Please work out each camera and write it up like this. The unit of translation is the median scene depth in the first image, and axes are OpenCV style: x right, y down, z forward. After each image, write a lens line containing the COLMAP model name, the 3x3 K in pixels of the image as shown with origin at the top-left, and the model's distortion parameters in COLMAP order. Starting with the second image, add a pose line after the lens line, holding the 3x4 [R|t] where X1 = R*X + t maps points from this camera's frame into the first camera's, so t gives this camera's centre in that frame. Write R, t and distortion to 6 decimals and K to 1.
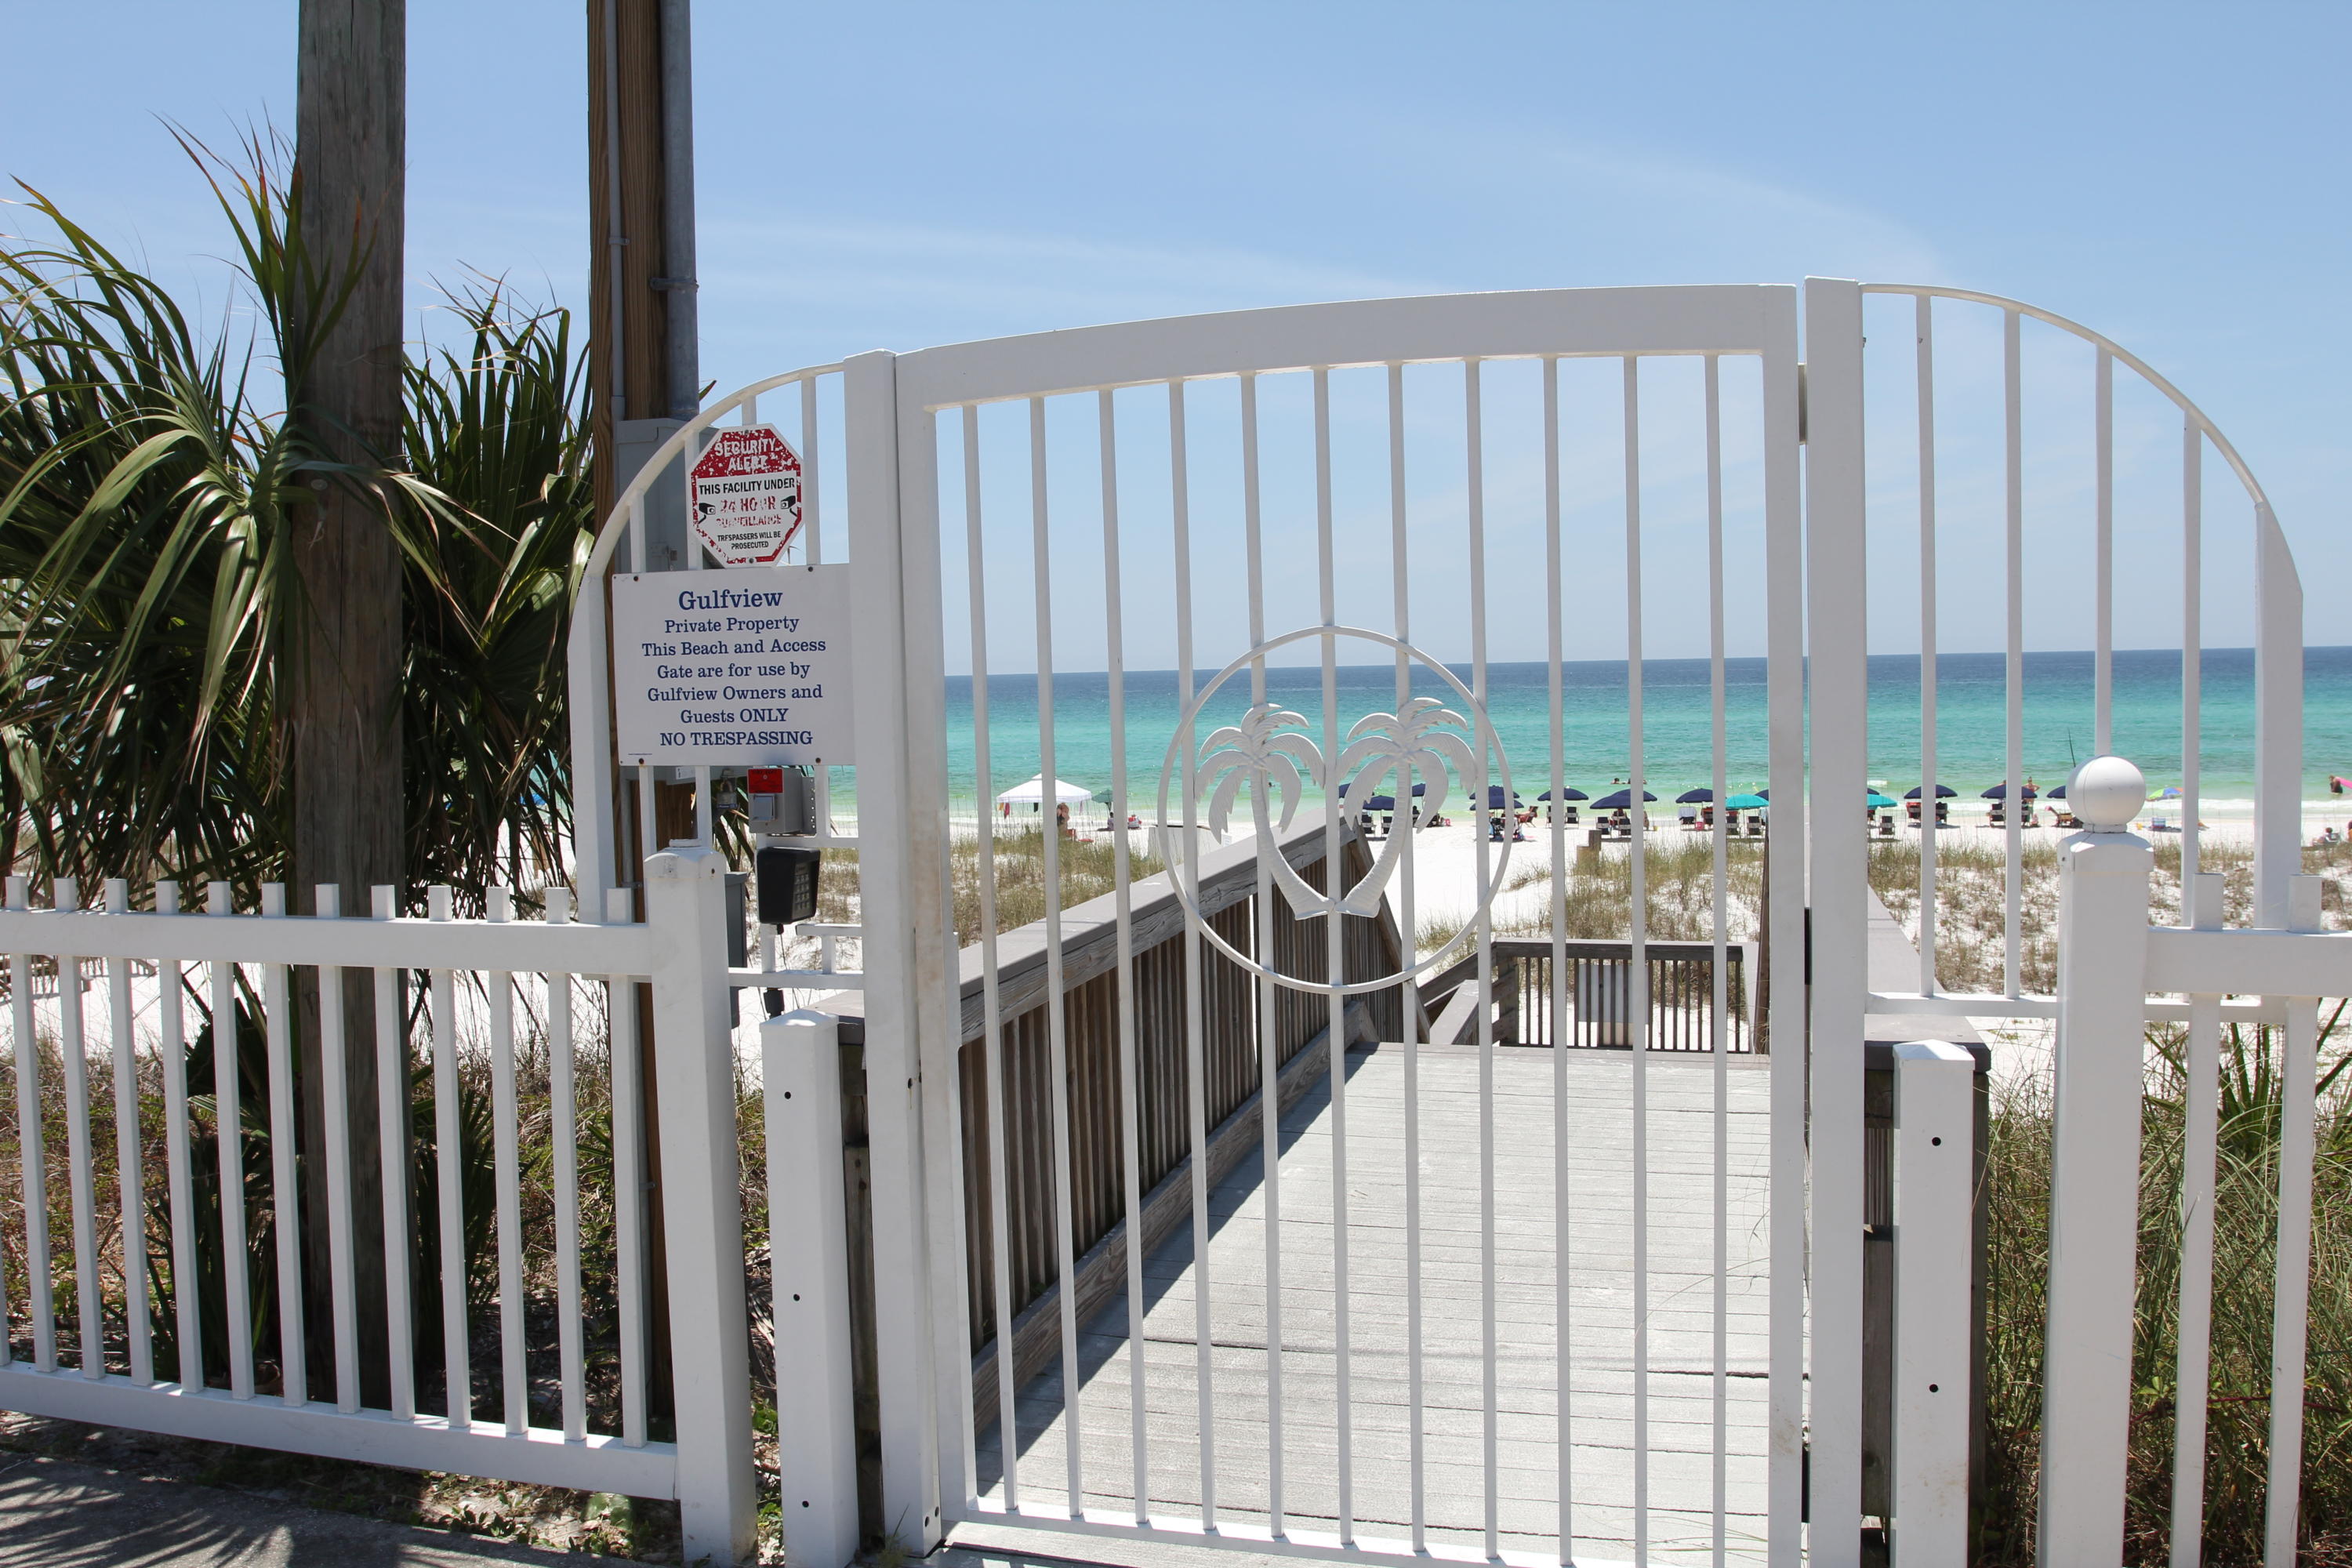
lens RADIAL K [[1909.3, 0, 1176.0], [0, 1909.3, 784.0], [0, 0, 1]] dist [-0.071320, -0.000249]
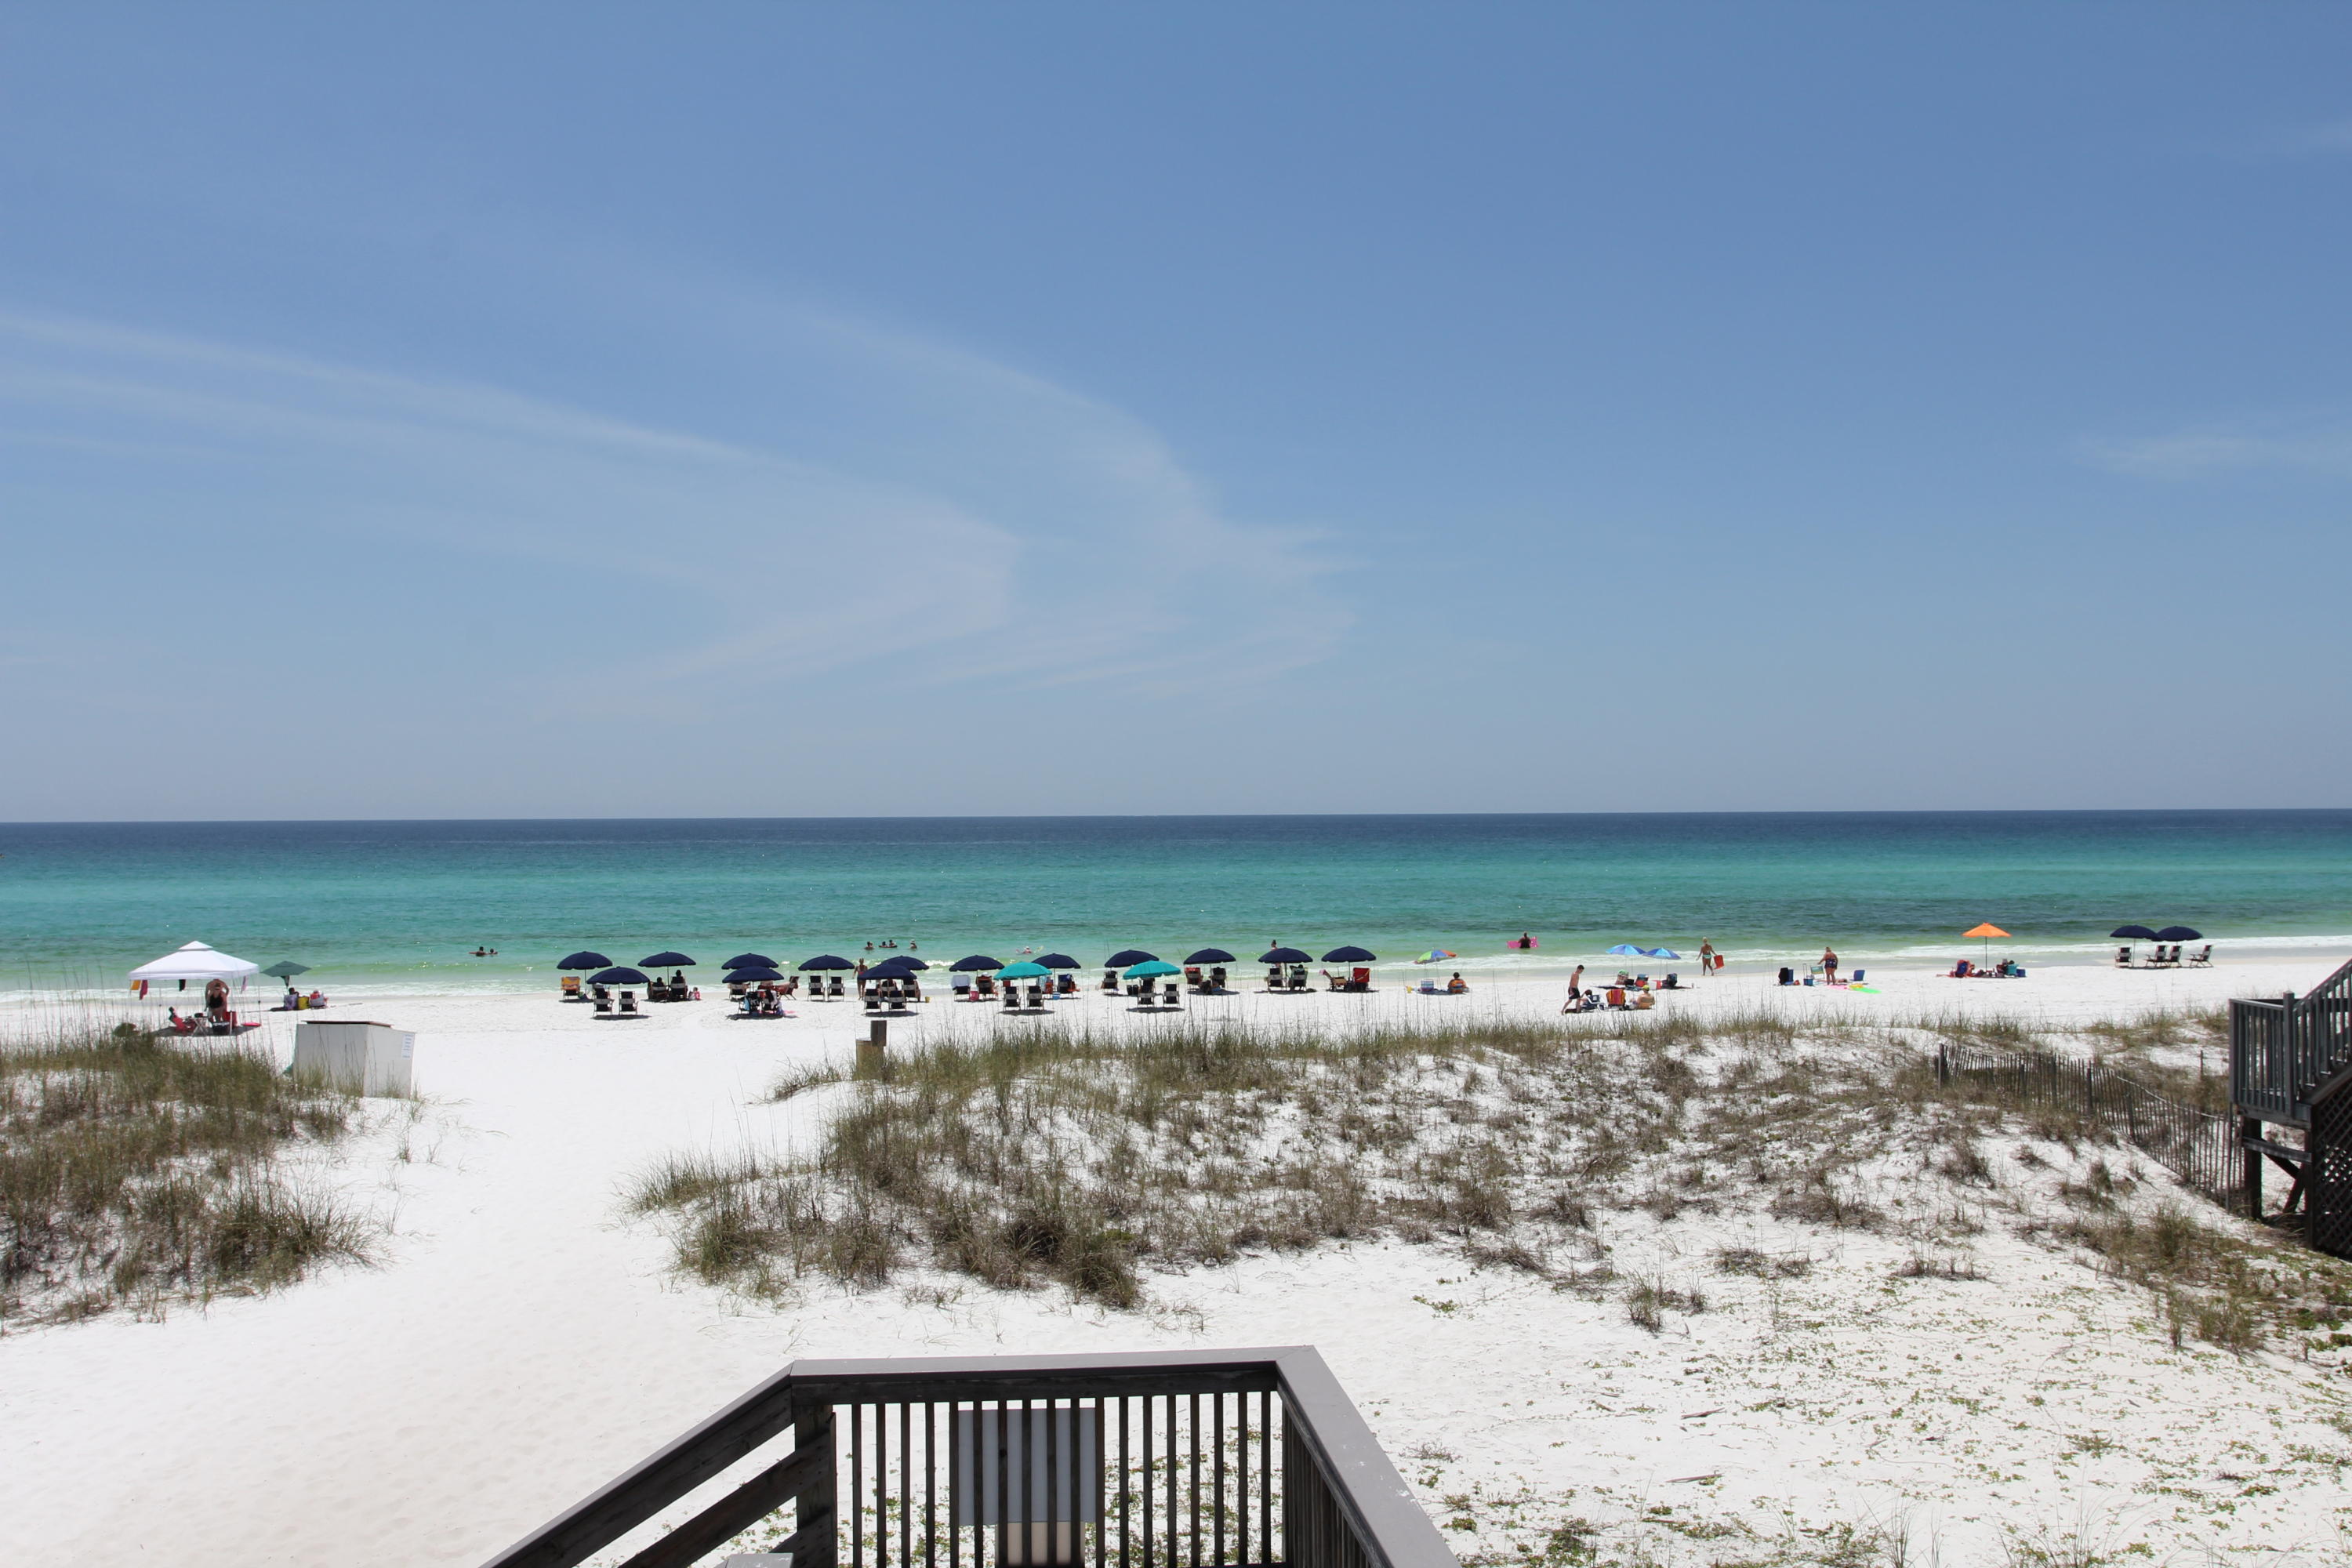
lens RADIAL K [[1909.3, 0, 1176.0], [0, 1909.3, 784.0], [0, 0, 1]] dist [-0.071320, -0.000249]
pose [[0.925936, 0.023602, 0.376942, 0.016088], [0.007324, 0.996736, -0.080401, -0.006049], [-0.377609, 0.077207, 0.922741, 0.110300]]
